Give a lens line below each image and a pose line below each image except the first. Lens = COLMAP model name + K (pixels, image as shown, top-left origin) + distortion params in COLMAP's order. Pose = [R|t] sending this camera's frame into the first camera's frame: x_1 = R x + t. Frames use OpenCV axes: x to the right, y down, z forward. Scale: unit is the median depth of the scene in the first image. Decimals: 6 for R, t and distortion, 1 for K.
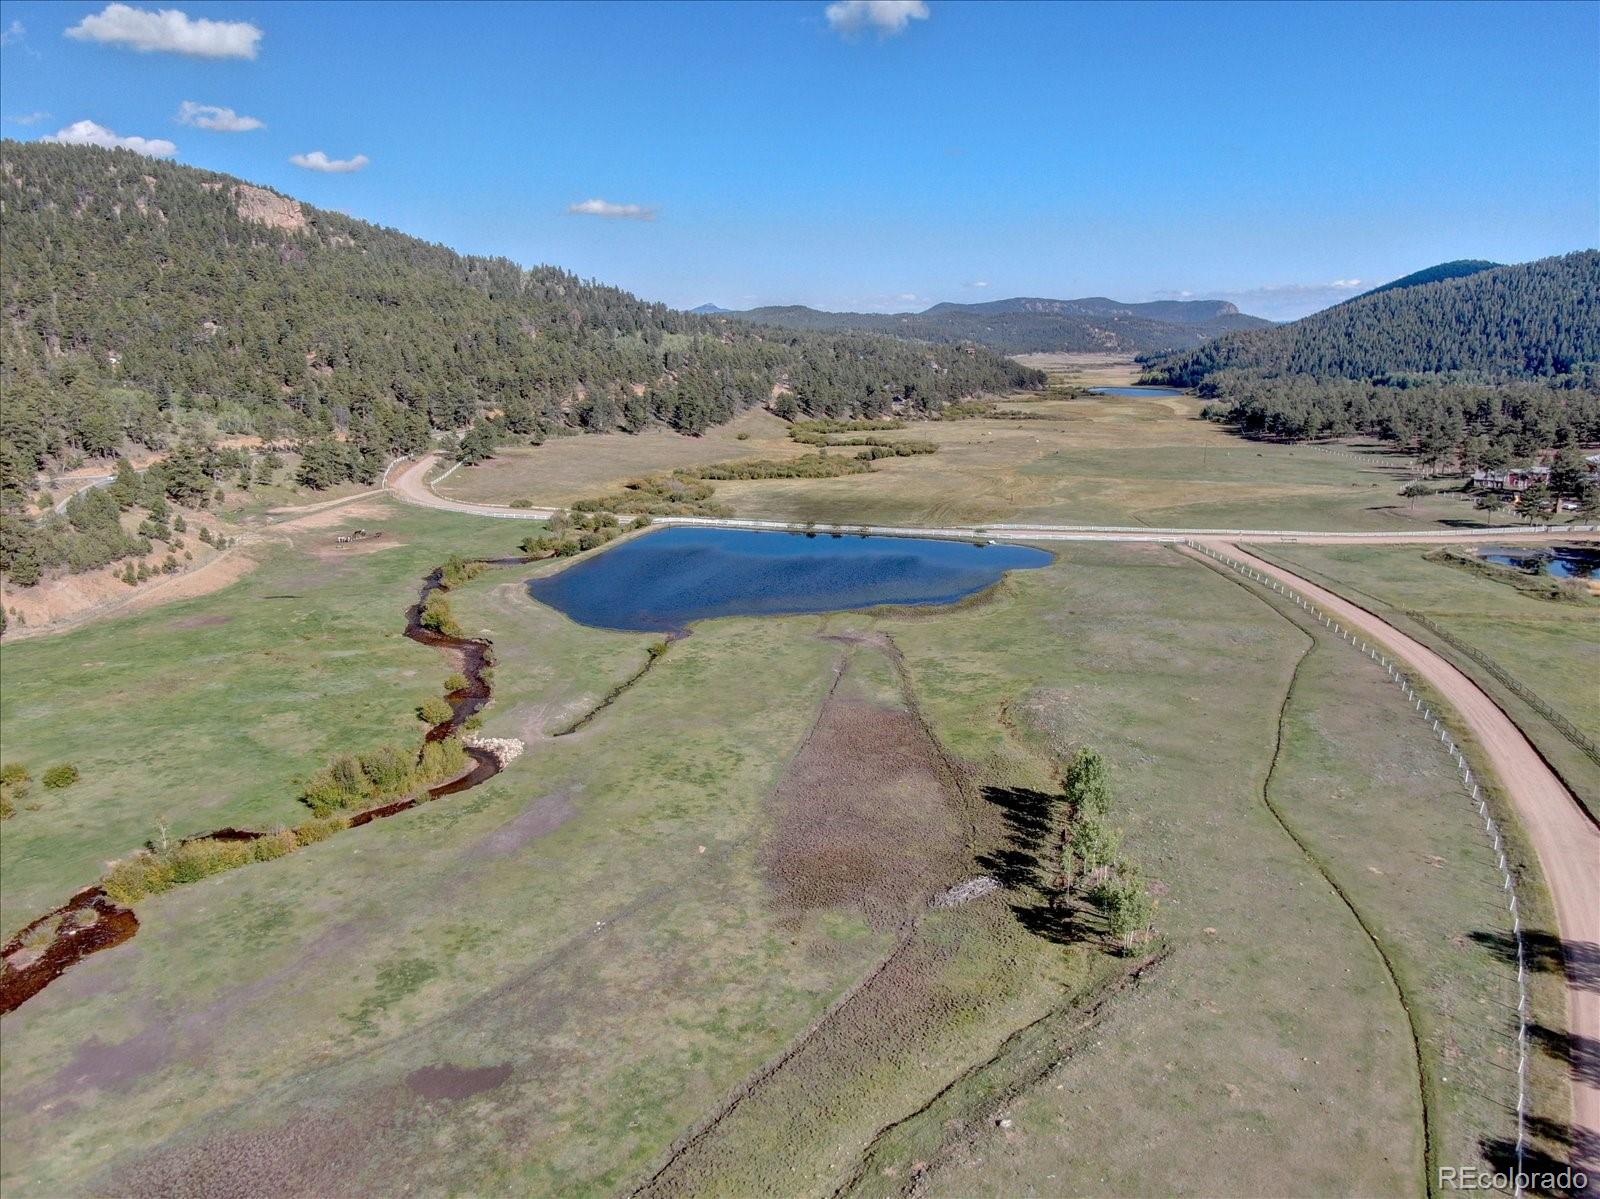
lens RADIAL K [[1216.2, 0, 807.7], [0, 1216.2, 608.8], [0, 0, 1]] dist [-0.009135, 0.006868]
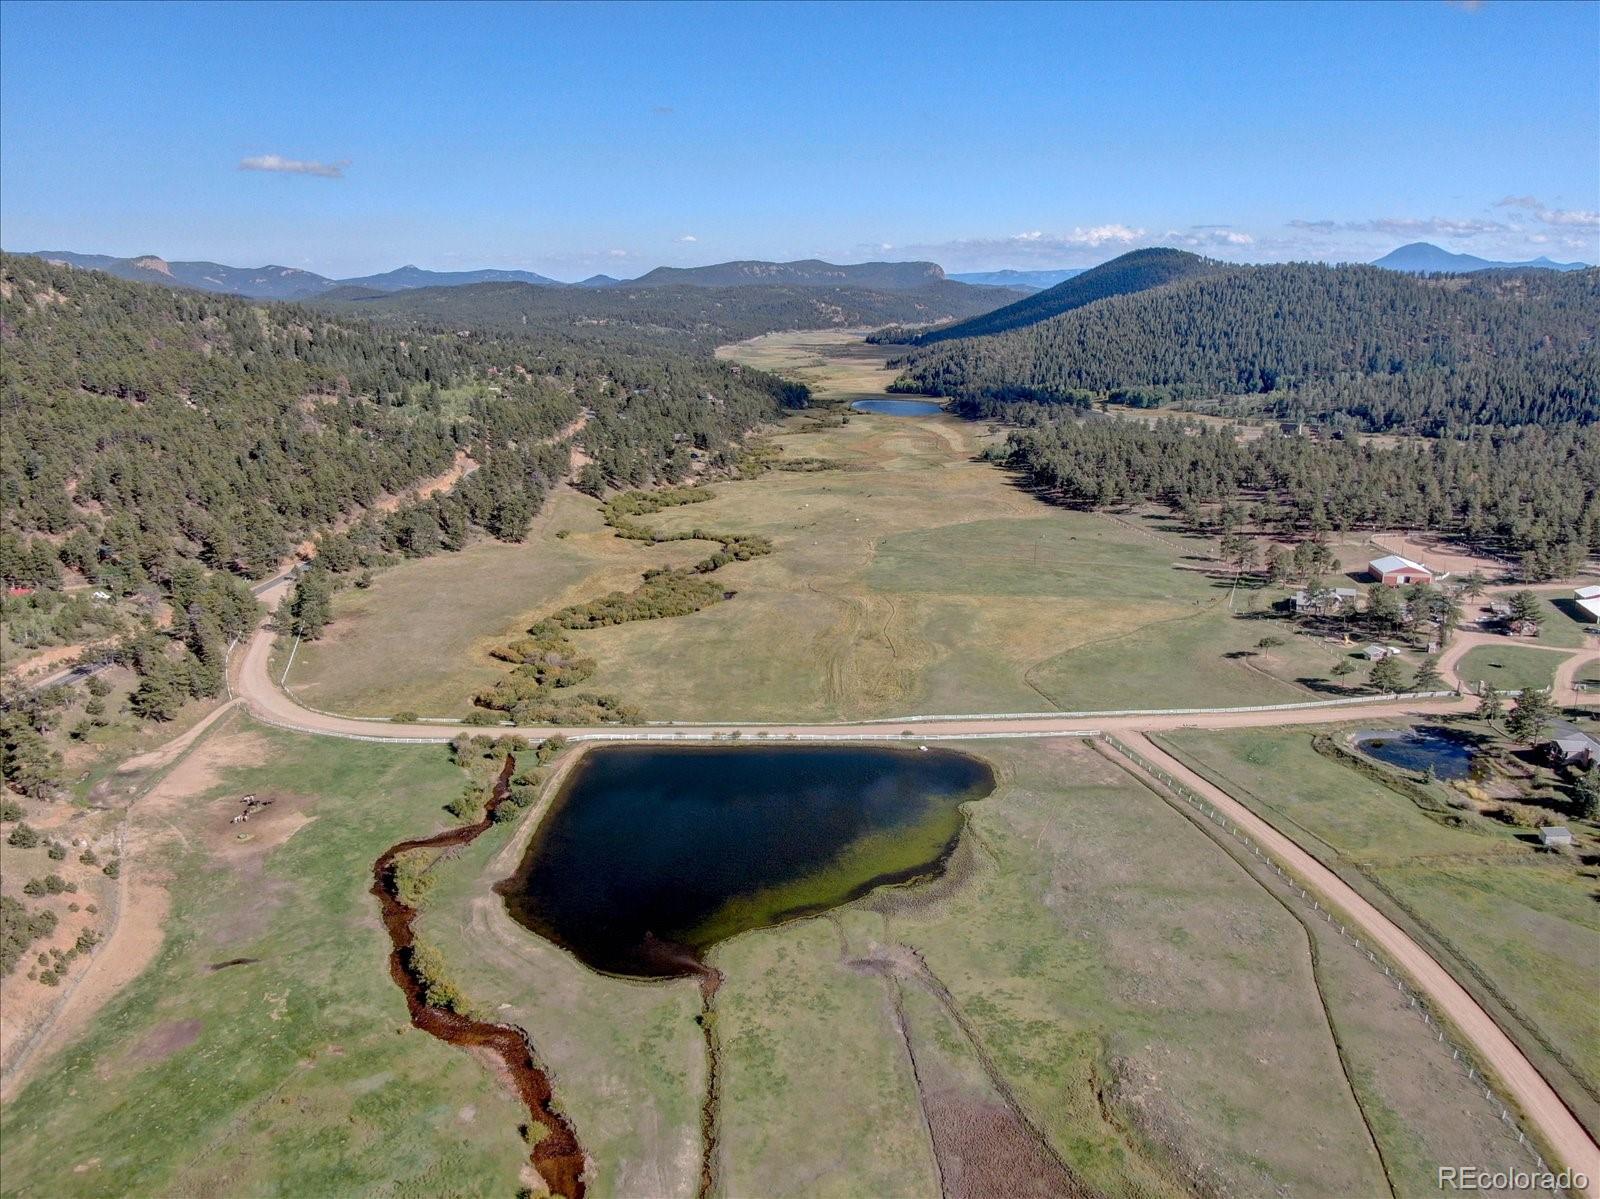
lens RADIAL K [[1216.5, 0, 831.8], [0, 1216.5, 597.7], [0, 0, 1]] dist [-0.008200, 0.005952]
pose [[0.969021, -0.069580, 0.236975, -0.088880], [0.062820, 0.997377, 0.035966, -0.126265], [-0.238856, -0.019965, 0.970850, 0.014859]]
